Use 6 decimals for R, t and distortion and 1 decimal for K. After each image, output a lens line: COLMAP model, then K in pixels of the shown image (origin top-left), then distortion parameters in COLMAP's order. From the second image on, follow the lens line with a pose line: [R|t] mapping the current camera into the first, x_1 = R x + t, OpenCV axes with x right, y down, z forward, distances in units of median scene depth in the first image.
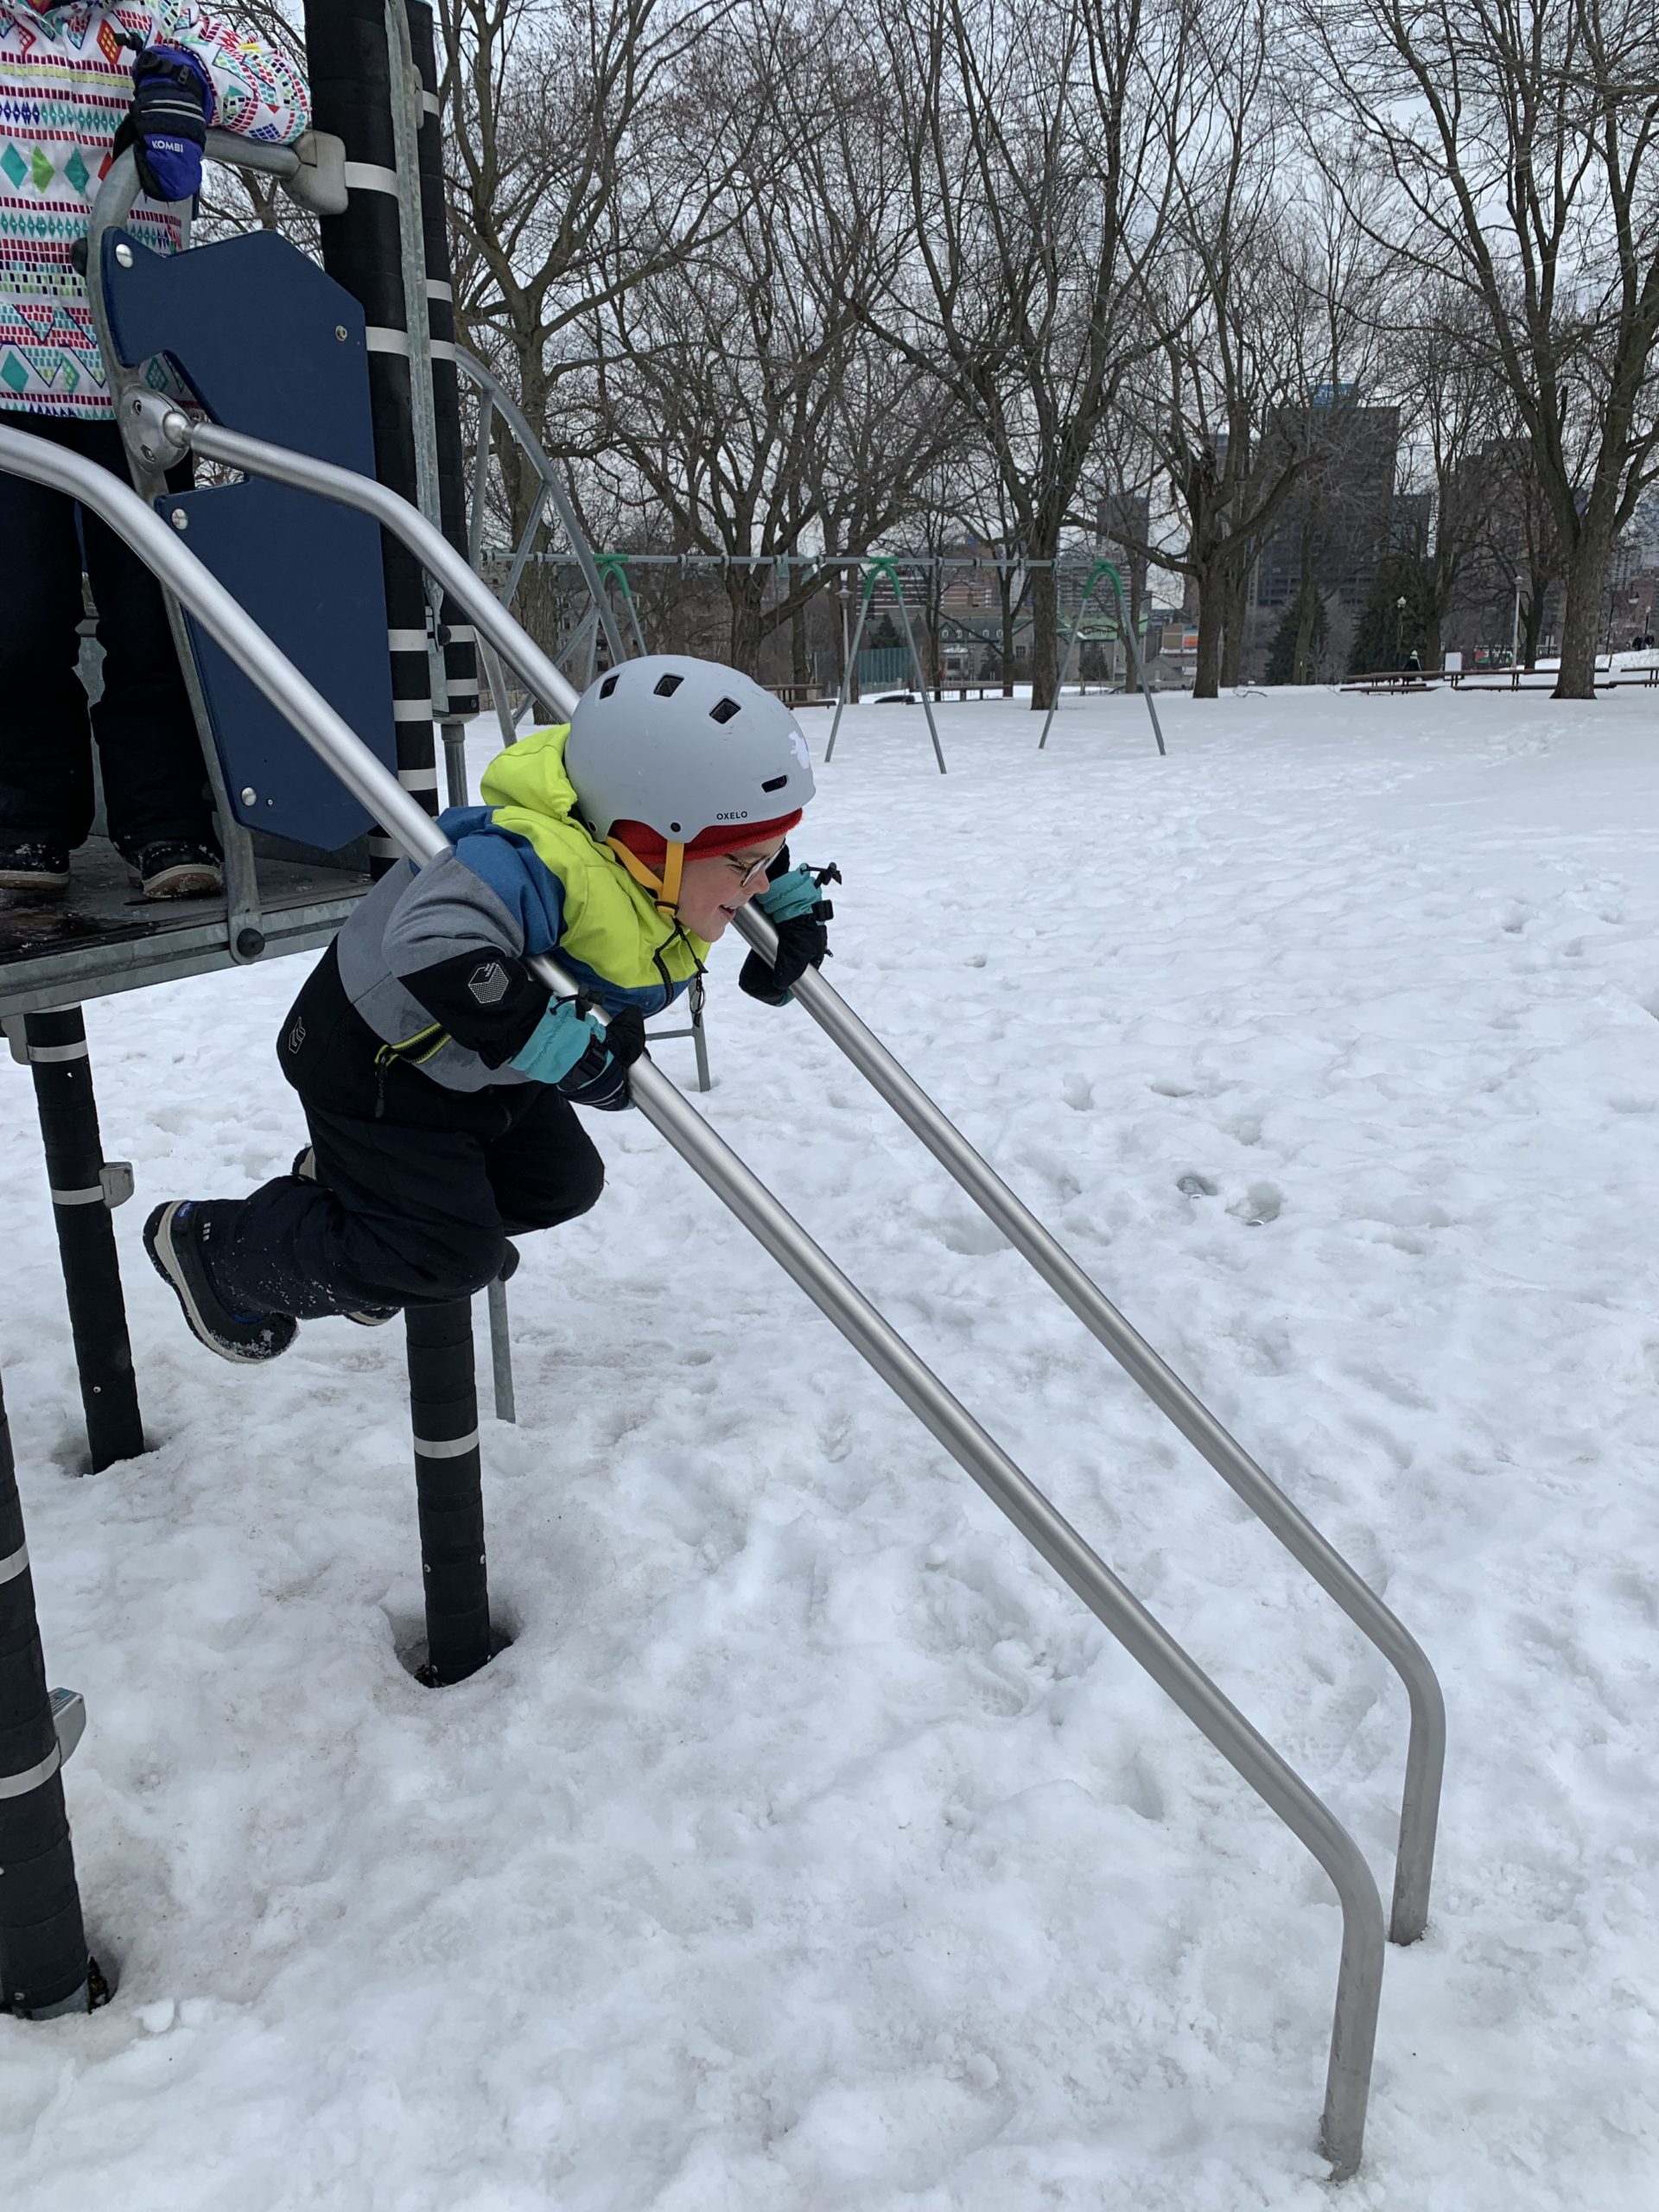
lens RADIAL K [[1721.8, 0, 828.3], [0, 1721.8, 1112.9], [0, 0, 1]] dist [0.051444, -0.008742]
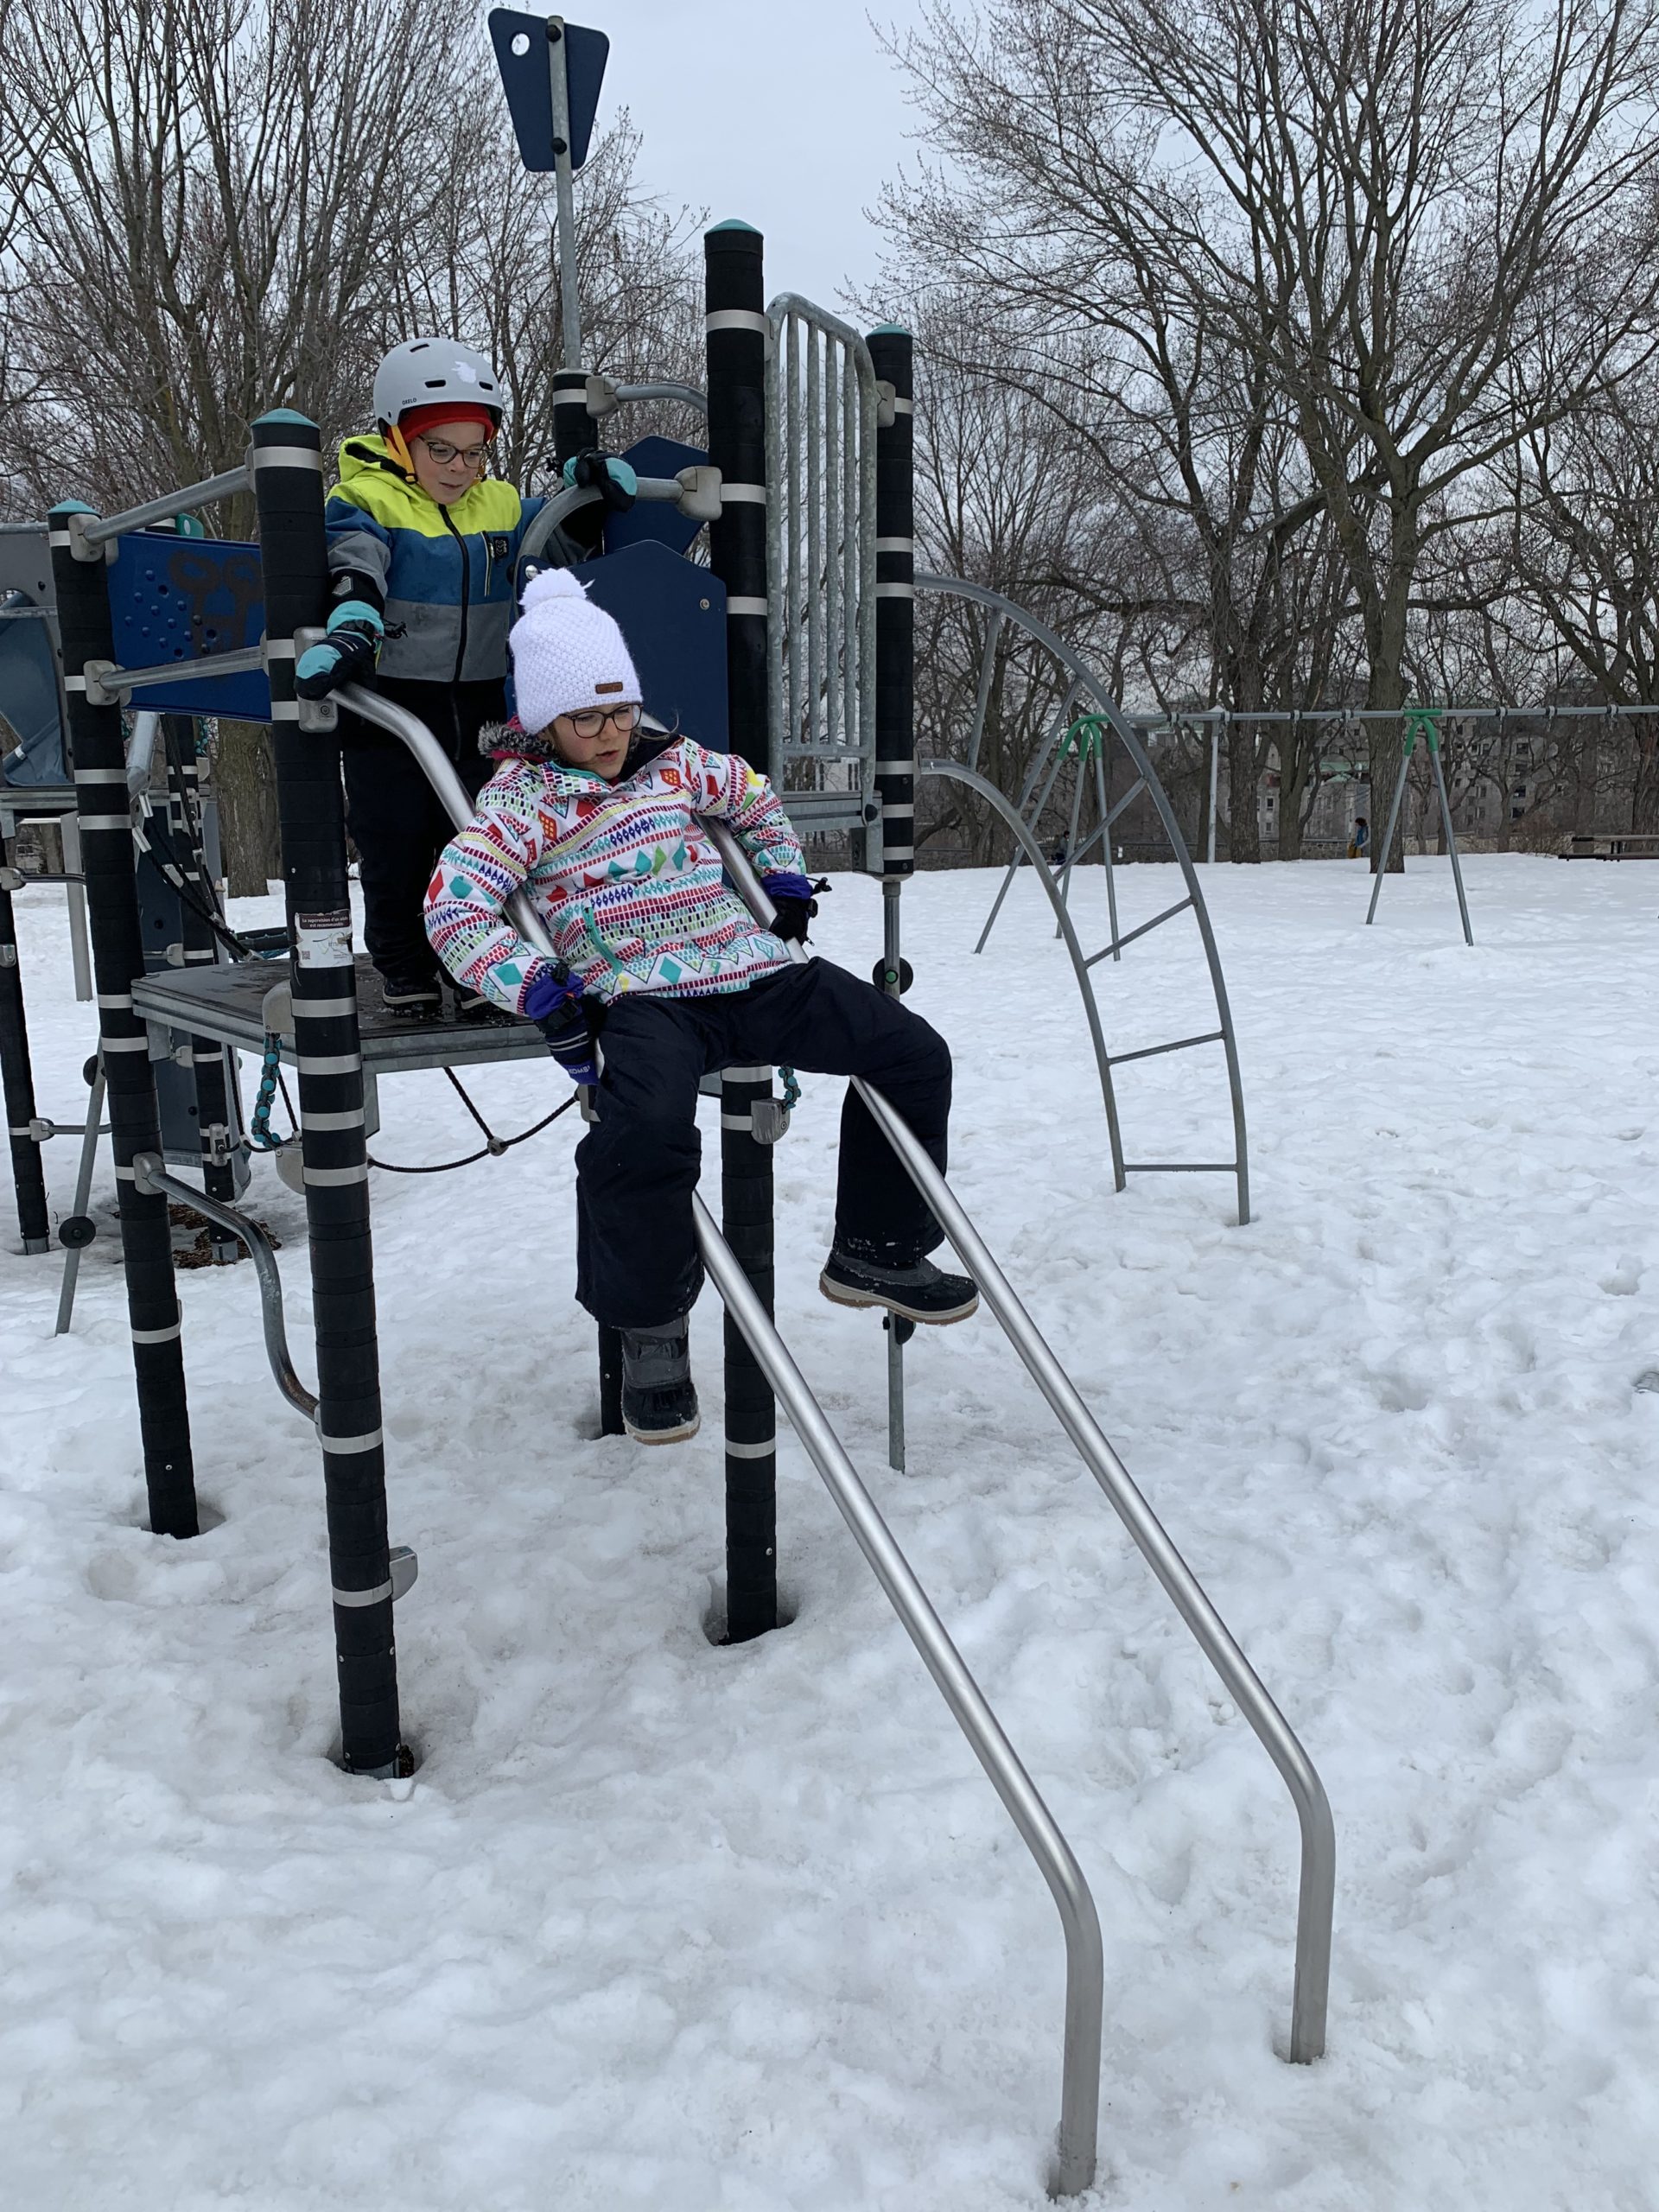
lens RADIAL K [[1721.8, 0, 837.0], [0, 1721.8, 1108.6], [0, 0, 1]] dist [0.051444, -0.008742]
pose [[0.866925, 0.091796, -0.489912, 0.415530], [-0.131361, 0.990224, -0.046910, -0.002886], [0.480816, 0.105023, 0.870509, -0.075746]]
